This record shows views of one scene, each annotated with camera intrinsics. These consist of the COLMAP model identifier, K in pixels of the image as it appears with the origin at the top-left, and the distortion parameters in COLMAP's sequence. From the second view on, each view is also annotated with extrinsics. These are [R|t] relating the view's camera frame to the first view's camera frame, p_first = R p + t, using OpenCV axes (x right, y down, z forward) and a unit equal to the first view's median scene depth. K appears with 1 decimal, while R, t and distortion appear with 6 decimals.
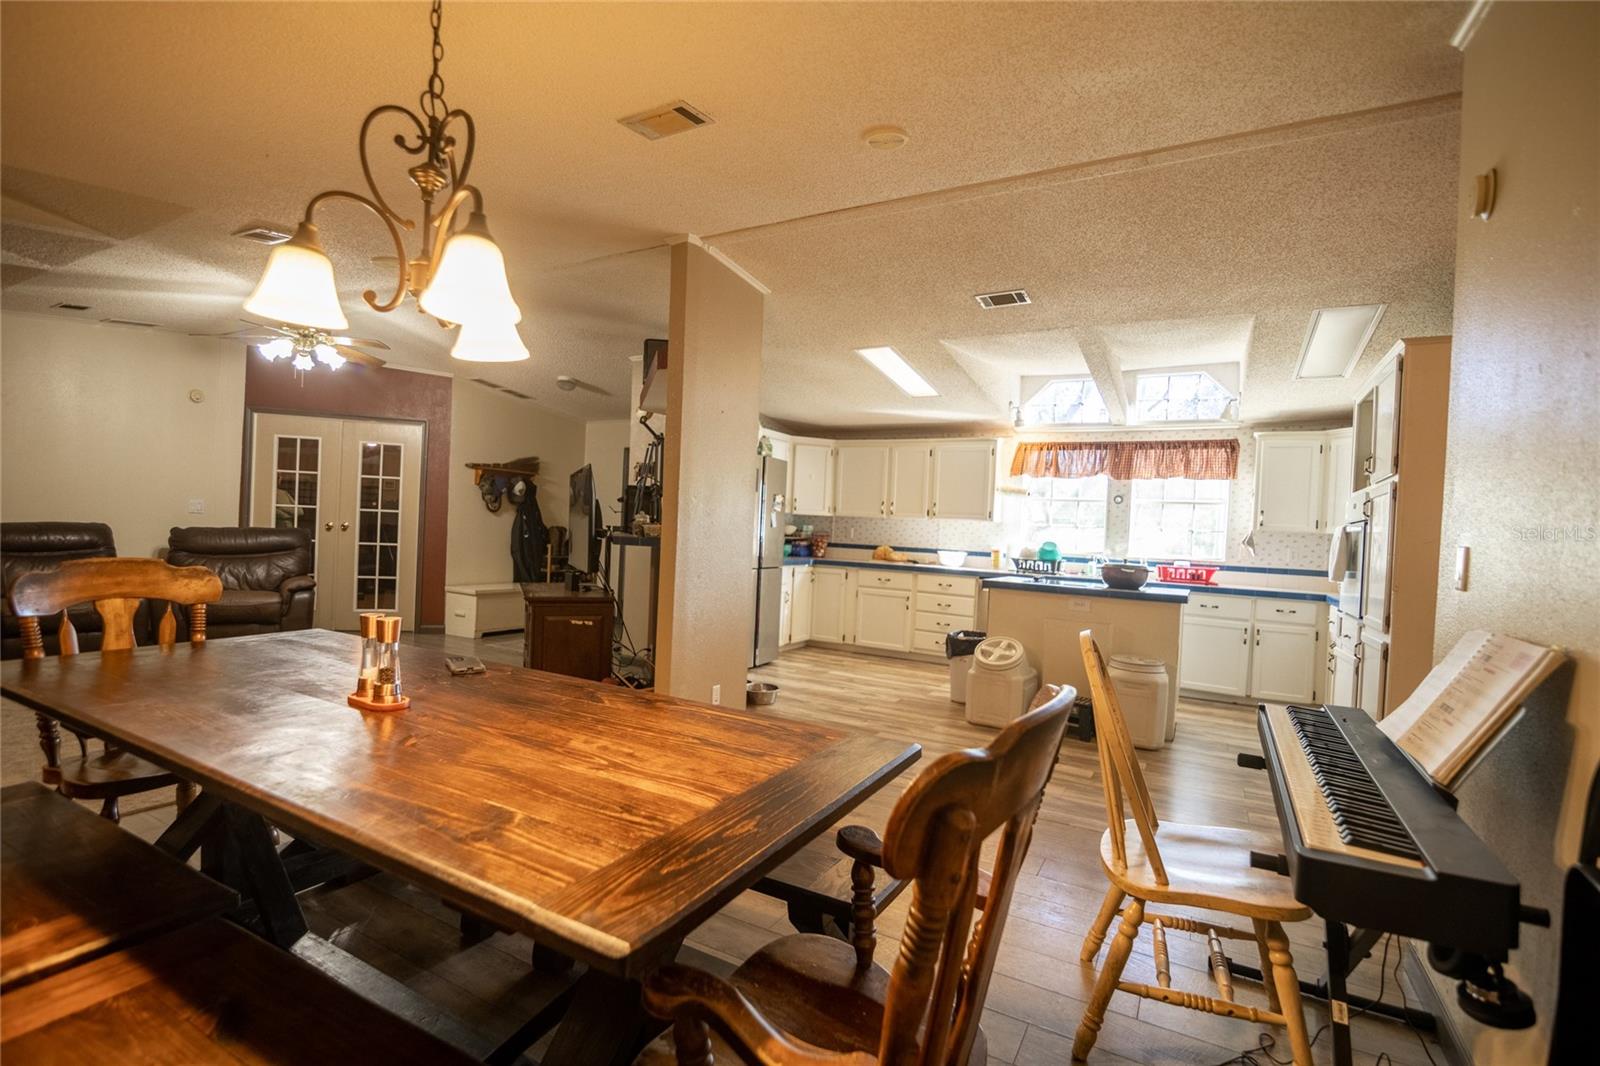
lens RADIAL K [[743.9, 0, 790.0], [0, 743.9, 535.3], [0, 0, 1]] dist [-0.014374, 0.001118]
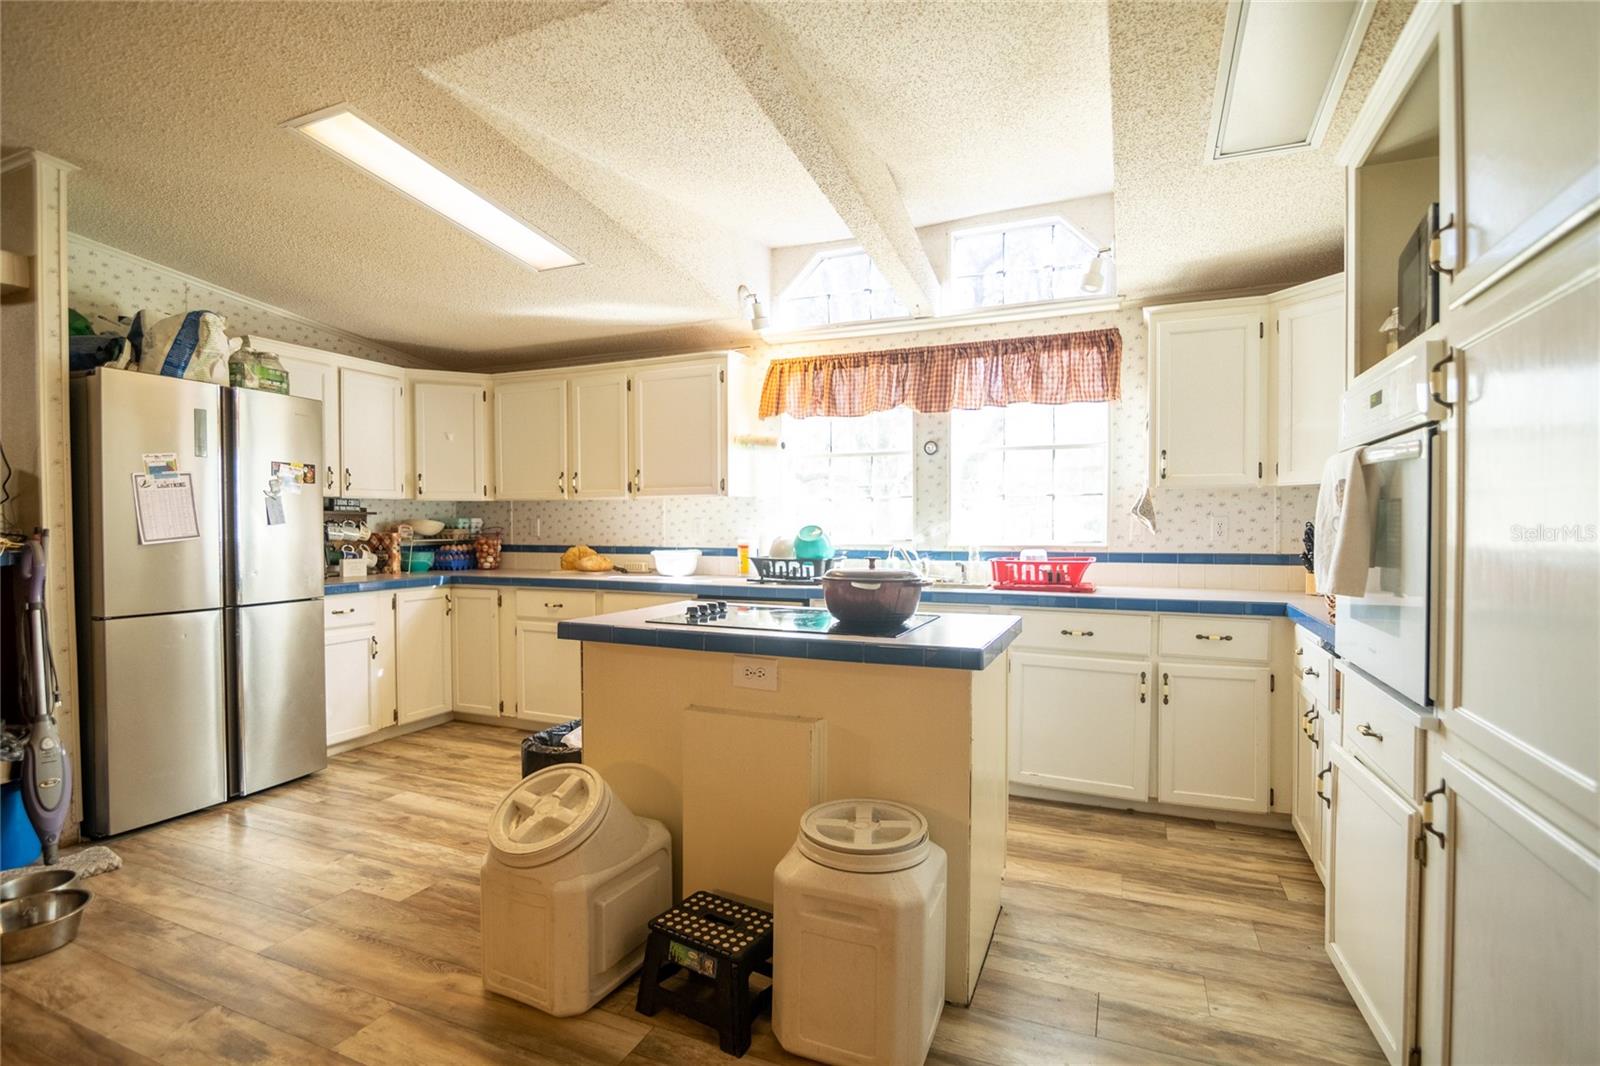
lens RADIAL K [[743.9, 0, 807.4], [0, 743.9, 534.3], [0, 0, 1]] dist [-0.014374, 0.001118]
pose [[0.993361, -0.050948, 0.103144, 0.285475], [0.050062, 0.998684, 0.011159, 0.008372], [-0.103577, -0.005922, 0.994604, 0.433698]]
